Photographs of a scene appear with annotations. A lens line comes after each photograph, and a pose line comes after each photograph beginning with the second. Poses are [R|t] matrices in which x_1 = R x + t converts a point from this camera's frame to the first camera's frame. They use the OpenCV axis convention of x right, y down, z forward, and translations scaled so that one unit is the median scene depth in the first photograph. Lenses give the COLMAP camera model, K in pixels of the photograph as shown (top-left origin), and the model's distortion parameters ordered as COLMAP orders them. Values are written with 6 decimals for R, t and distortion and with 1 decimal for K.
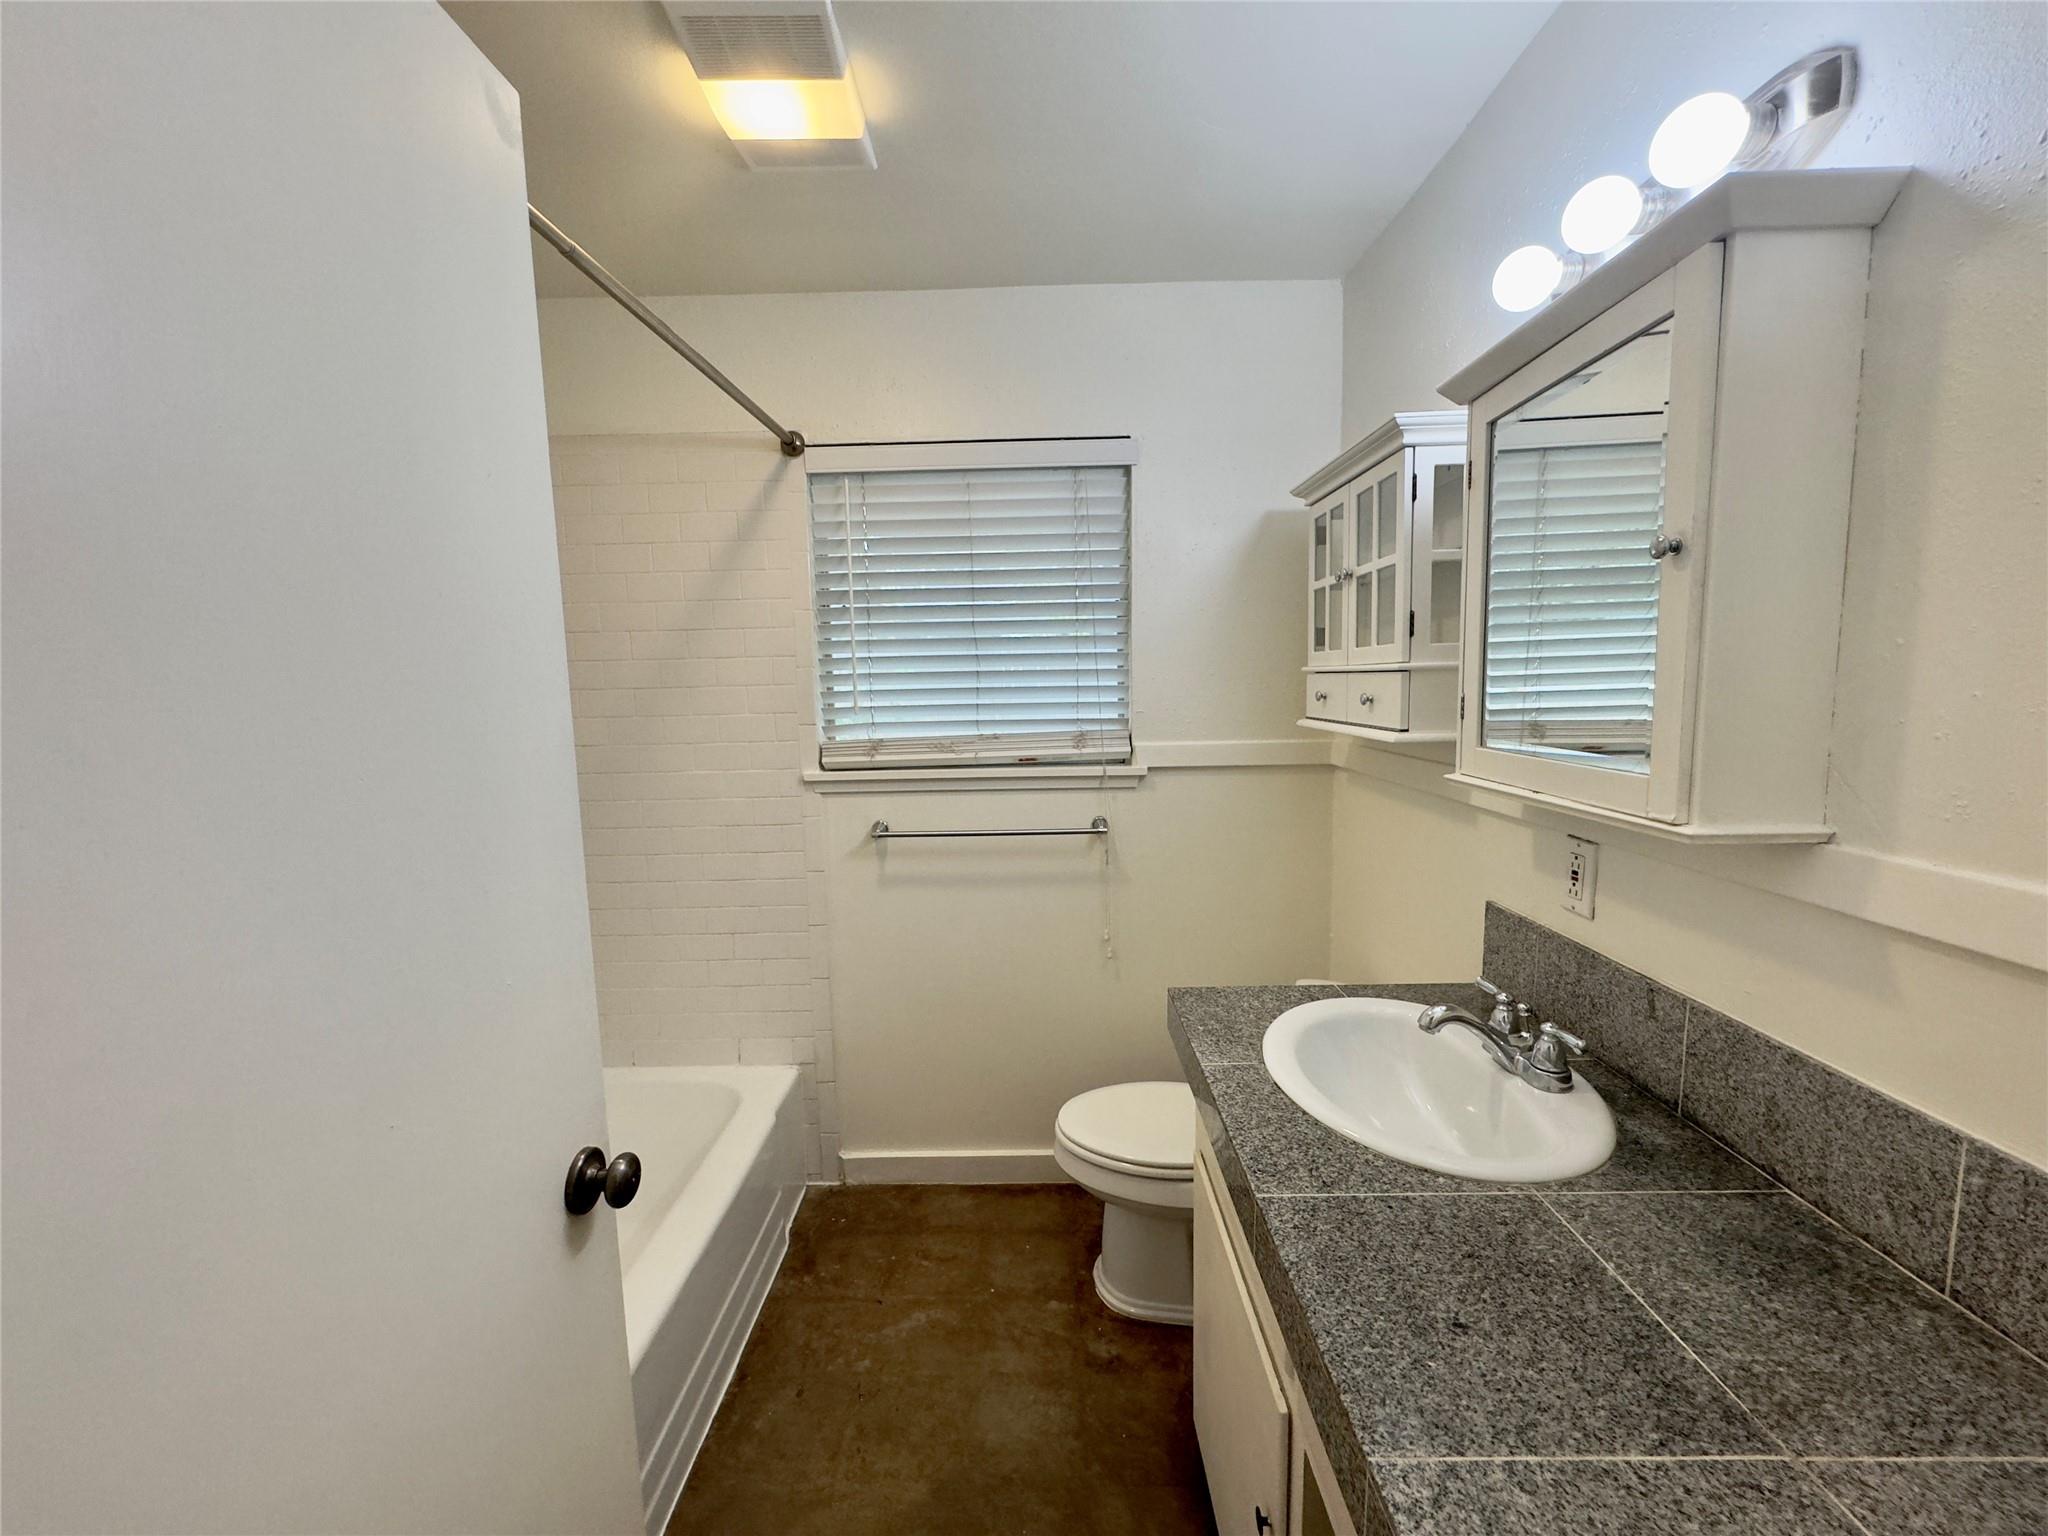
lens RADIAL K [[815.2, 0, 1022.2], [0, 815.2, 769.0], [0, 0, 1]] dist [-0.001033, -0.000700]
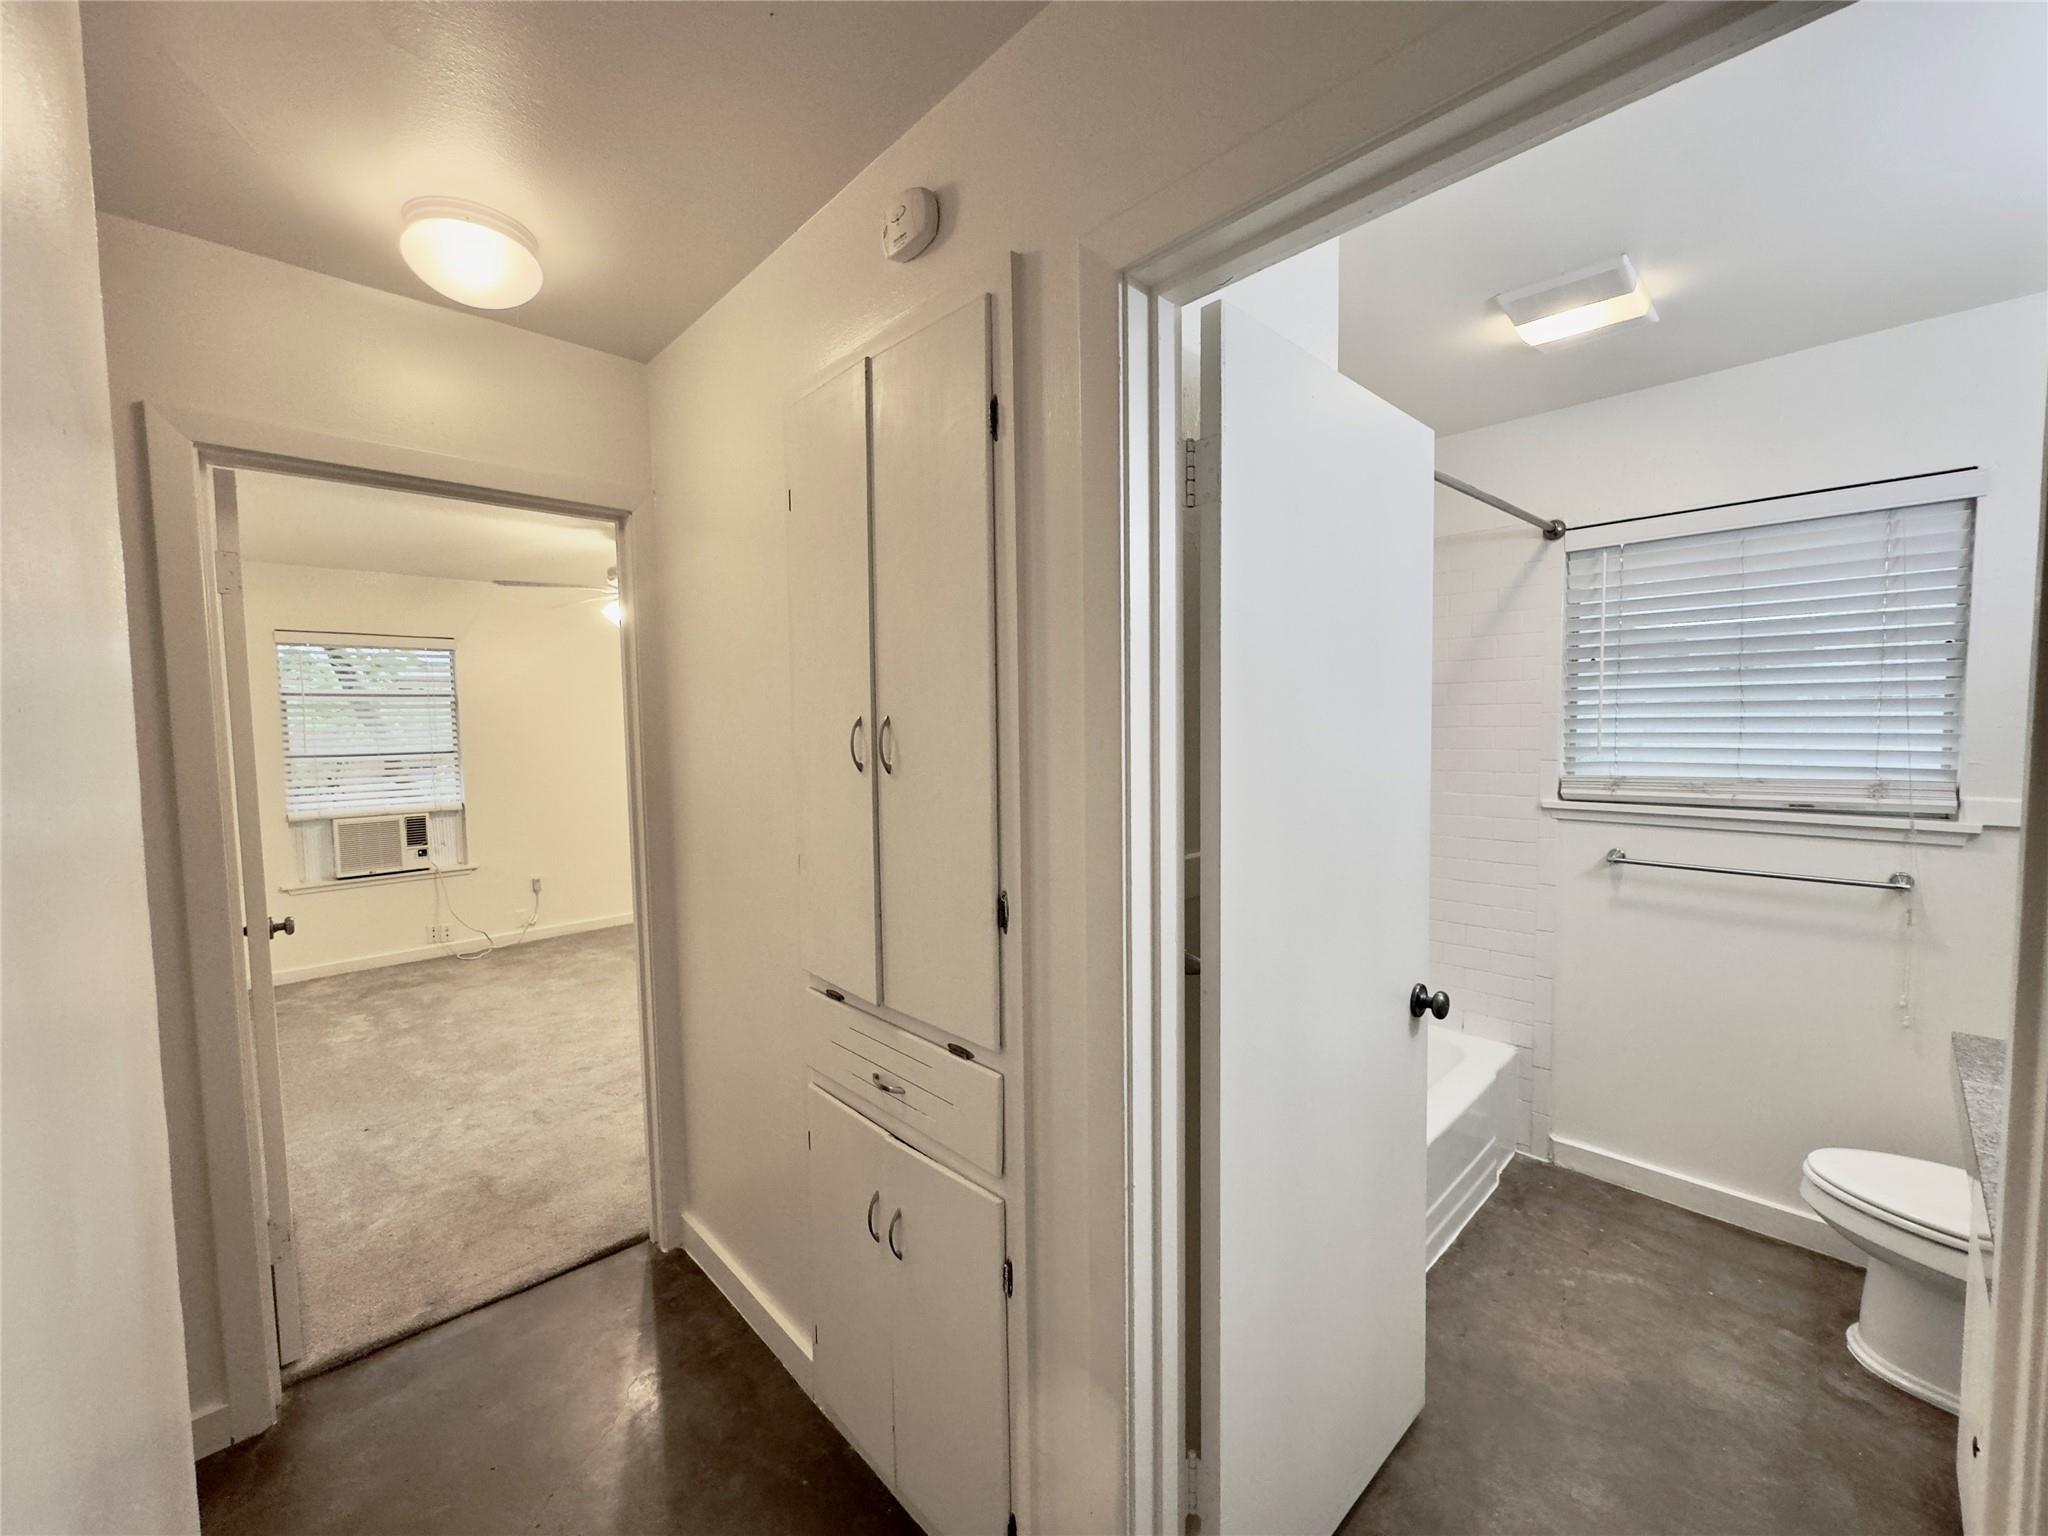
lens RADIAL K [[815.2, 0, 1022.2], [0, 815.2, 769.0], [0, 0, 1]] dist [-0.001033, -0.000700]
pose [[0.698344, 0.054735, -0.713666, 0.050414], [-0.081037, 0.996707, -0.002855, 0.024596], [0.711160, 0.059827, 0.700480, -0.389124]]
